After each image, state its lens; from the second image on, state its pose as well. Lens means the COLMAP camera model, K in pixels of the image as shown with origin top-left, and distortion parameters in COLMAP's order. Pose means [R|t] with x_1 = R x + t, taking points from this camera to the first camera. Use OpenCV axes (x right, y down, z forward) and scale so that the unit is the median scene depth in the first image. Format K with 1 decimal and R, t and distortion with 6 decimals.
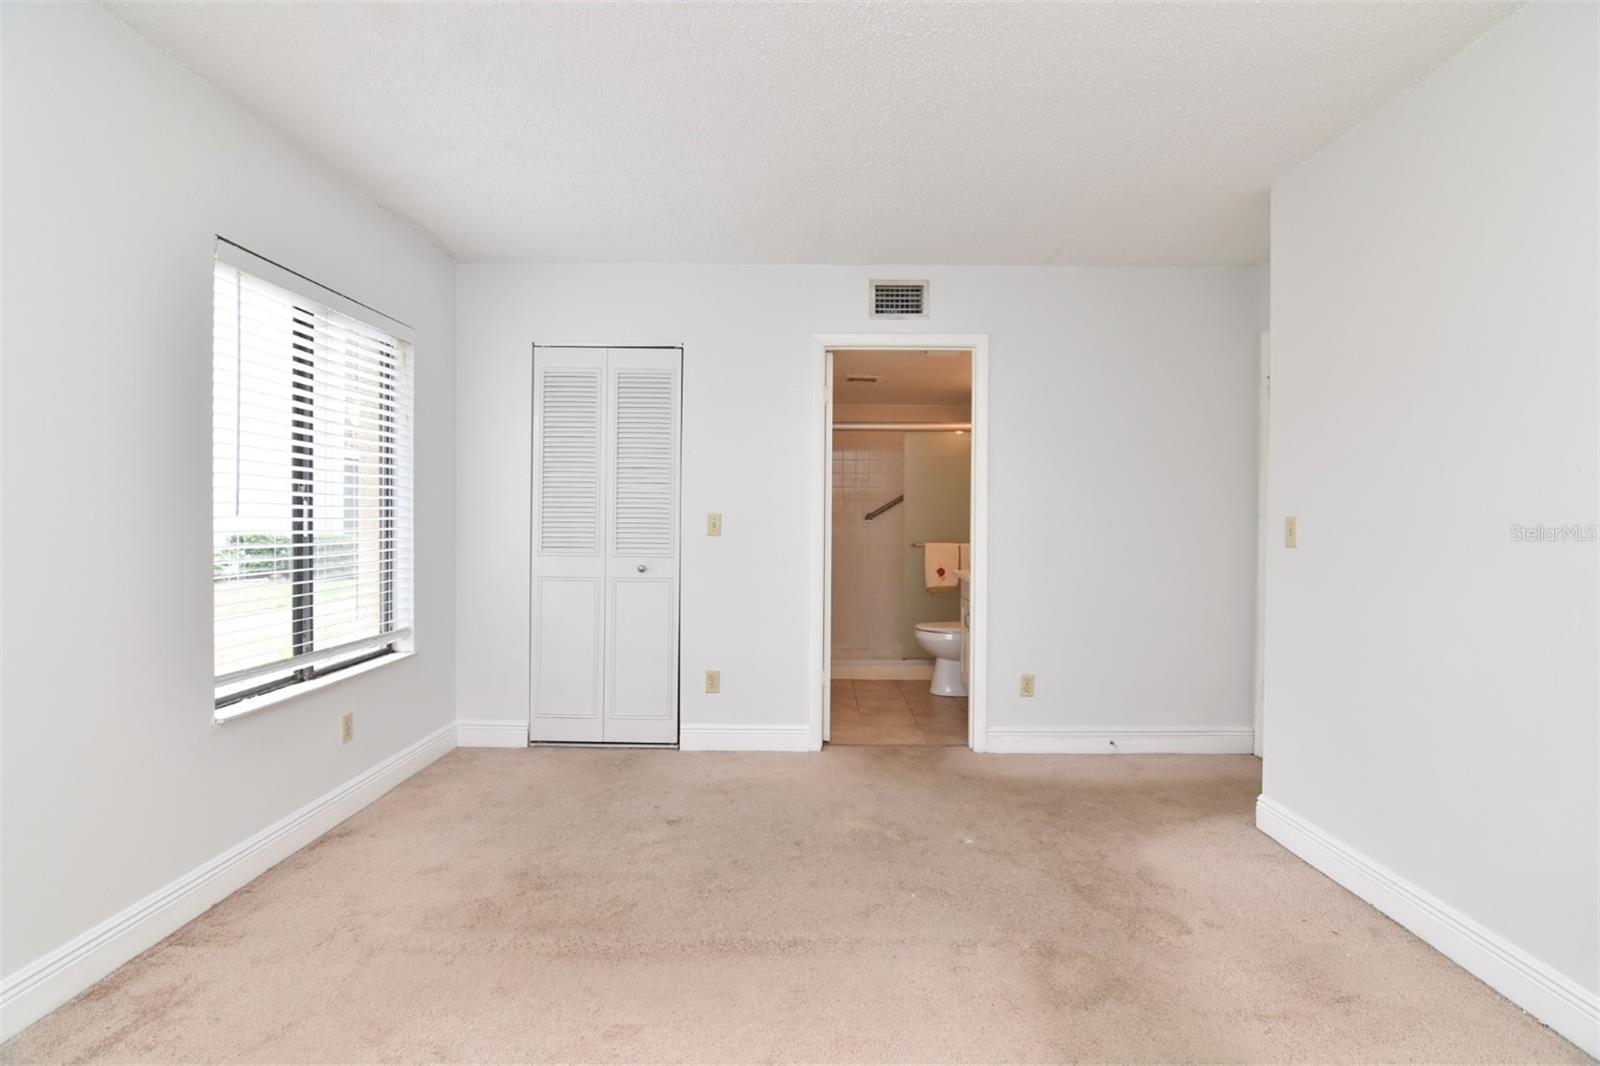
lens RADIAL K [[776.5, 0, 805.1], [0, 776.5, 527.0], [0, 0, 1]] dist [0.002250, -0.014323]
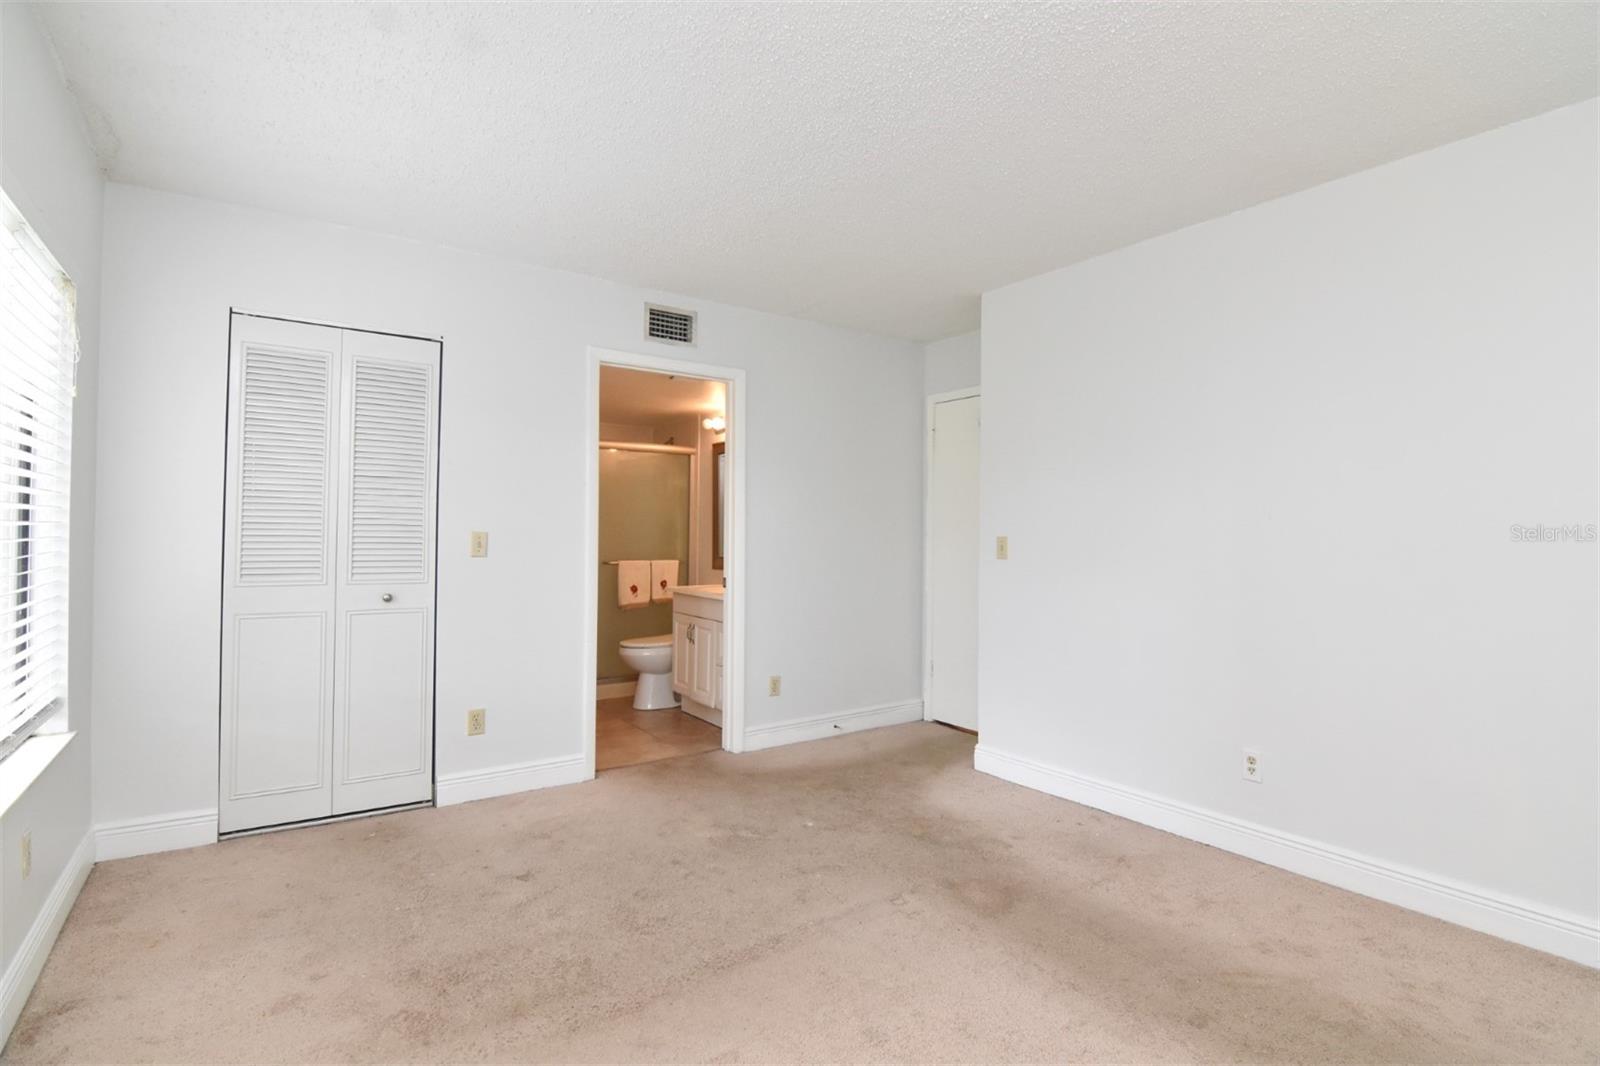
lens RADIAL K [[776.5, 0, 805.1], [0, 776.5, 527.0], [0, 0, 1]] dist [0.002250, -0.014323]
pose [[0.813260, 0.006648, 0.581863, -0.337844], [0.005190, 0.999812, -0.018678, -0.004604], [-0.581878, 0.018210, 0.813072, 0.058379]]
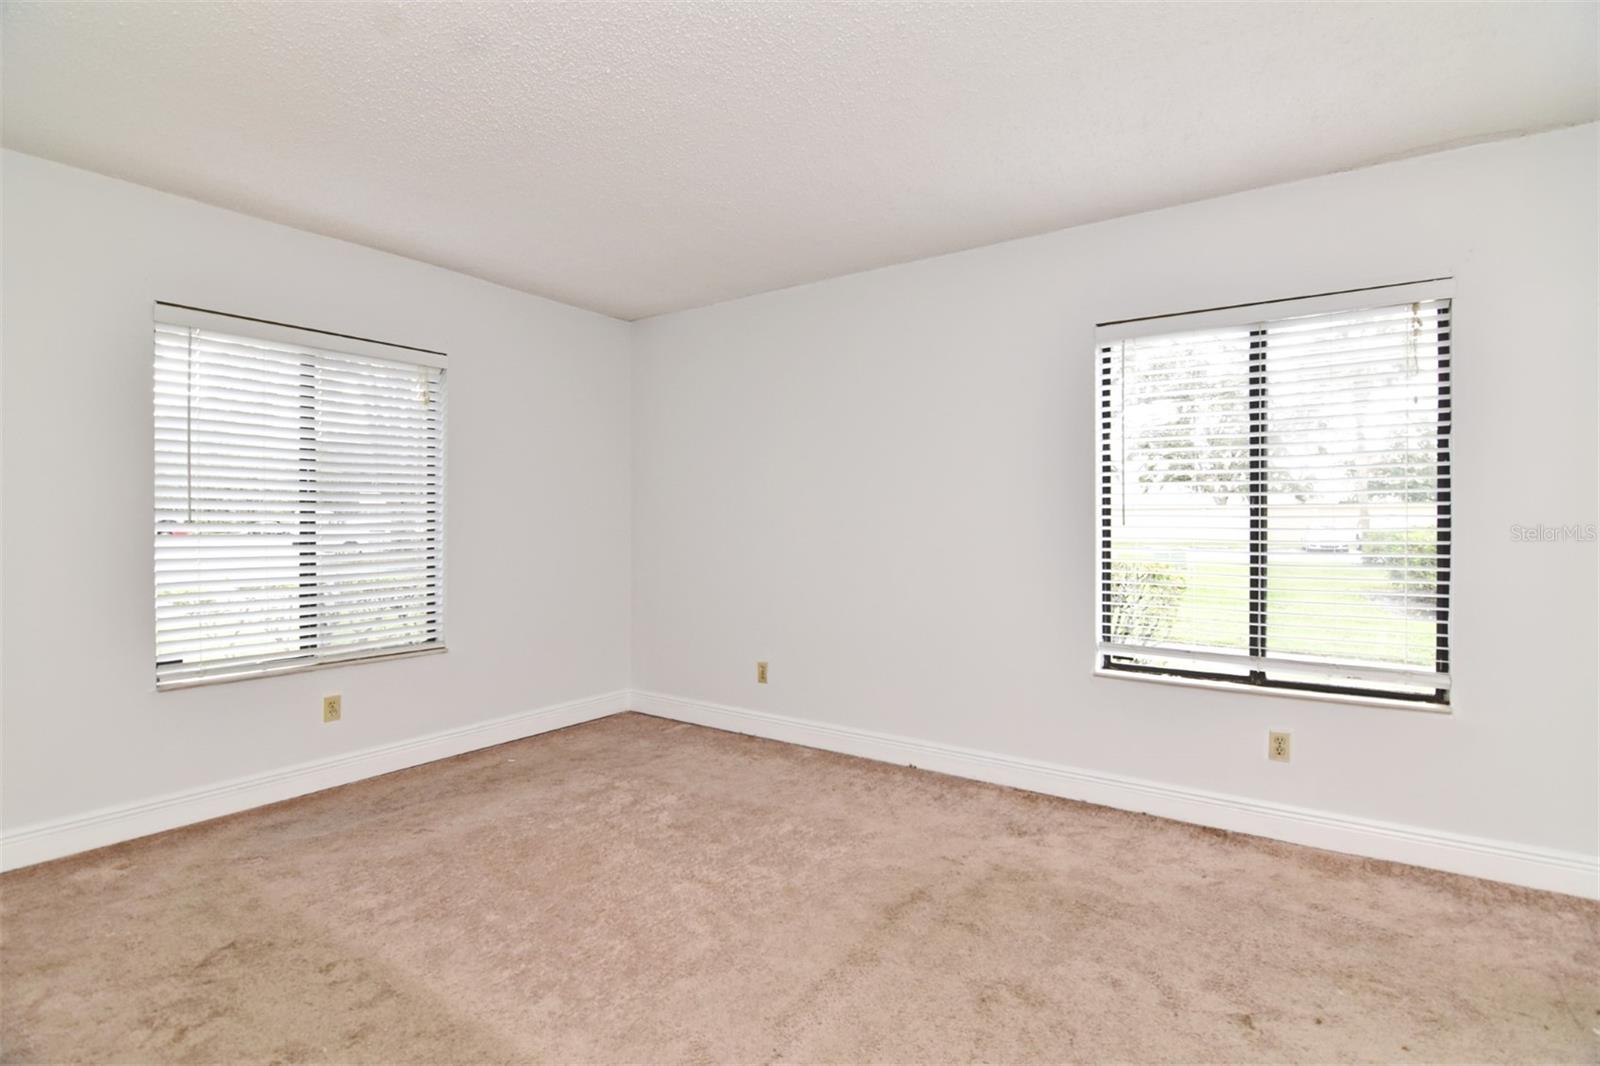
lens RADIAL K [[776.5, 0, 805.1], [0, 776.5, 527.0], [0, 0, 1]] dist [0.002250, -0.014323]
pose [[-0.562122, -0.010784, -0.826984, 0.414091], [-0.021325, 0.999772, 0.001458, 0.000371], [0.826779, 0.018455, -0.562224, 0.820250]]
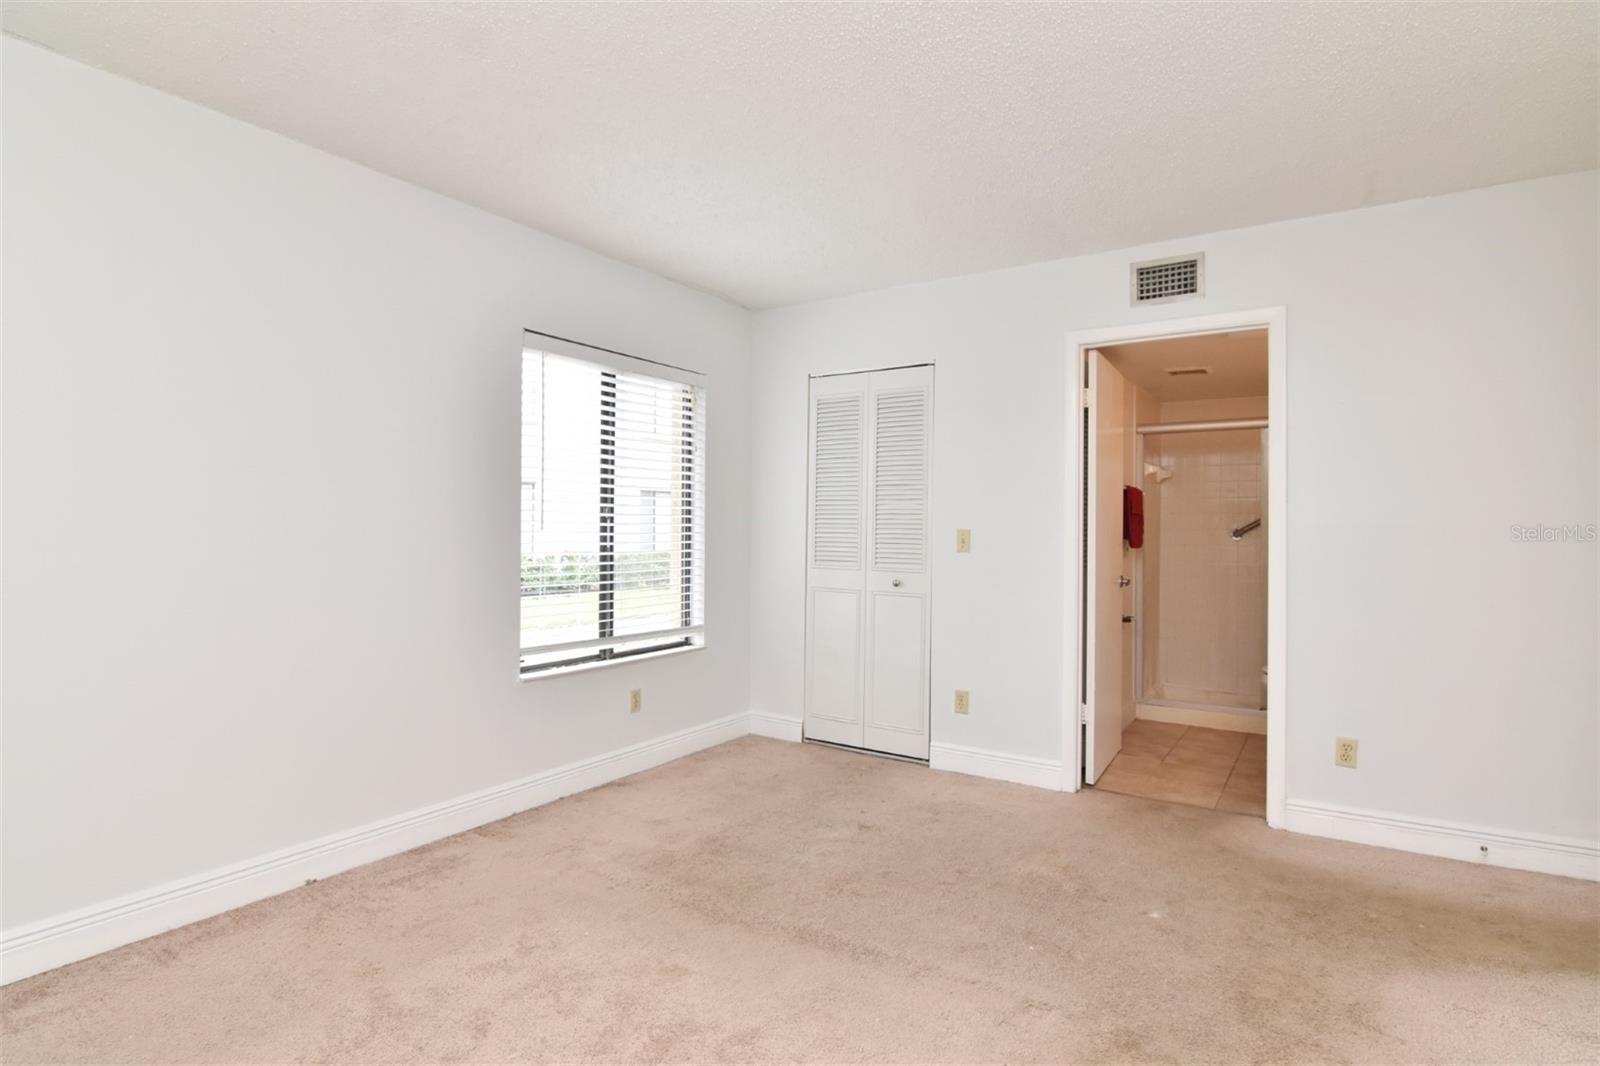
lens RADIAL K [[821.0, 0, 802.9], [0, 821.0, 528.4], [0, 0, 1]] dist [0.012790, -0.022661]
pose [[0.840352, -0.001224, -0.542040, 0.278715], [-0.008805, 0.999835, -0.015909, -0.000329], [0.541970, 0.018142, 0.840202, 0.021115]]
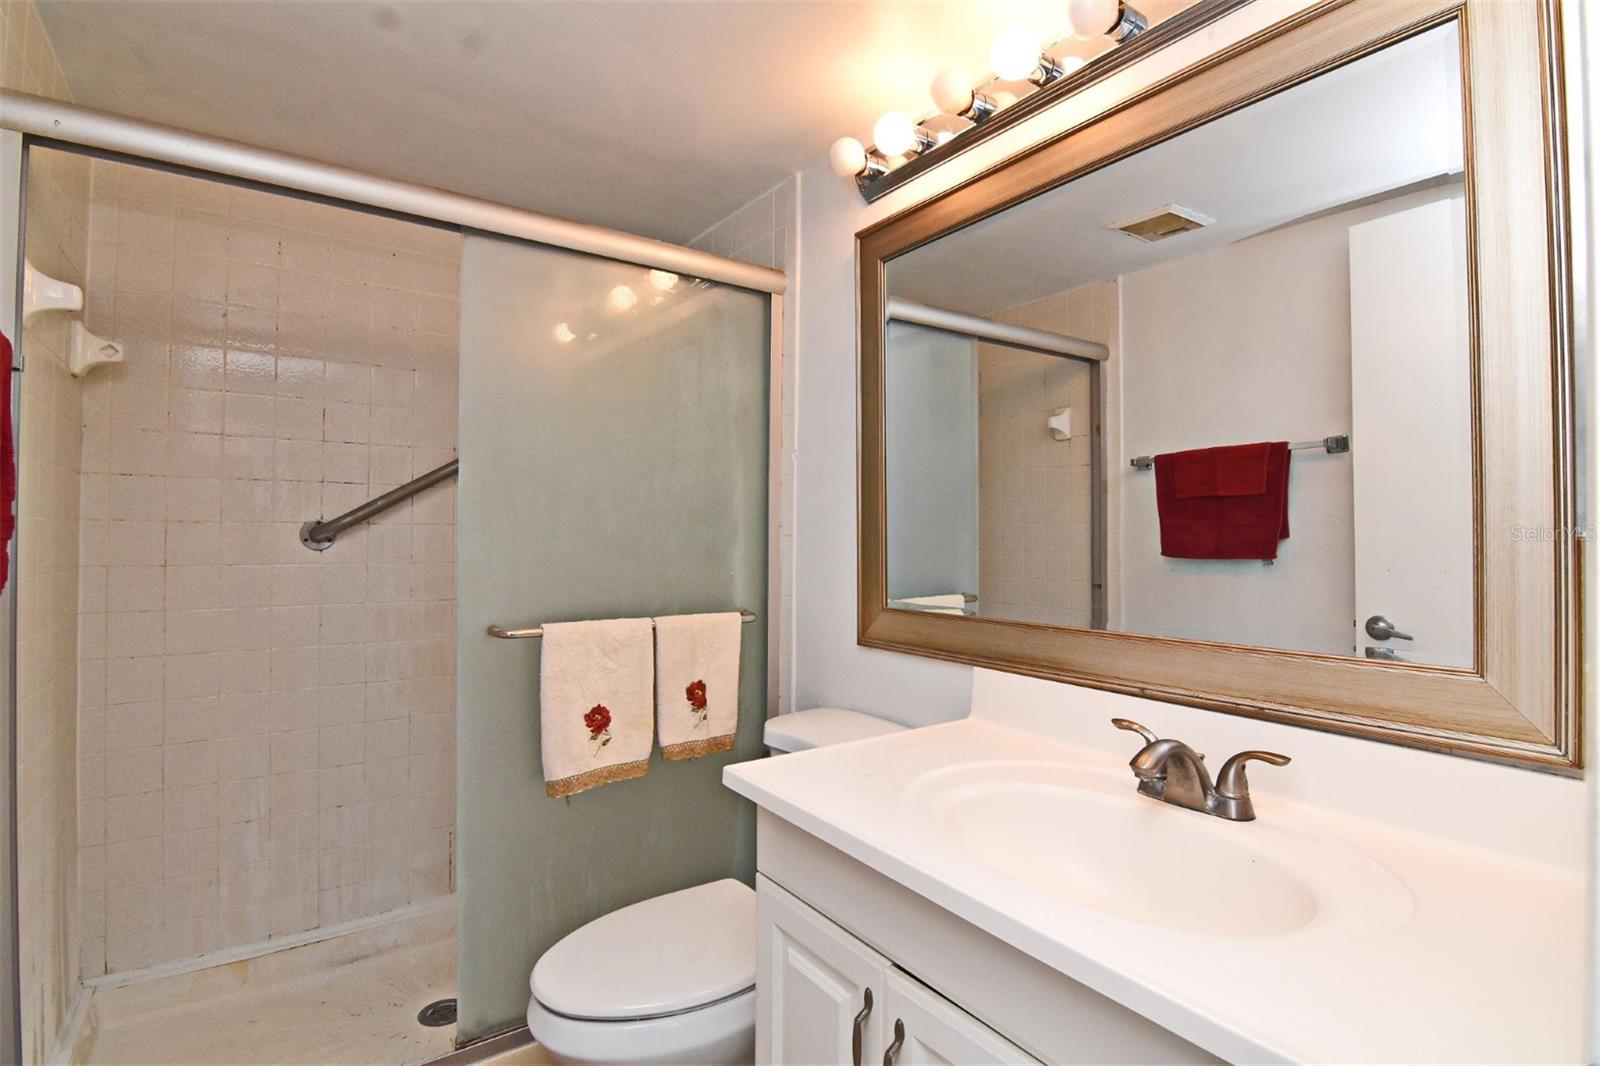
lens RADIAL K [[776.5, 0, 805.1], [0, 776.5, 527.0], [0, 0, 1]] dist [0.002250, -0.014323]
pose [[0.813871, 0.003655, 0.581035, 0.096668], [0.009348, 0.999768, -0.019384, -0.012998], [-0.580971, 0.021208, 0.813648, 1.022665]]
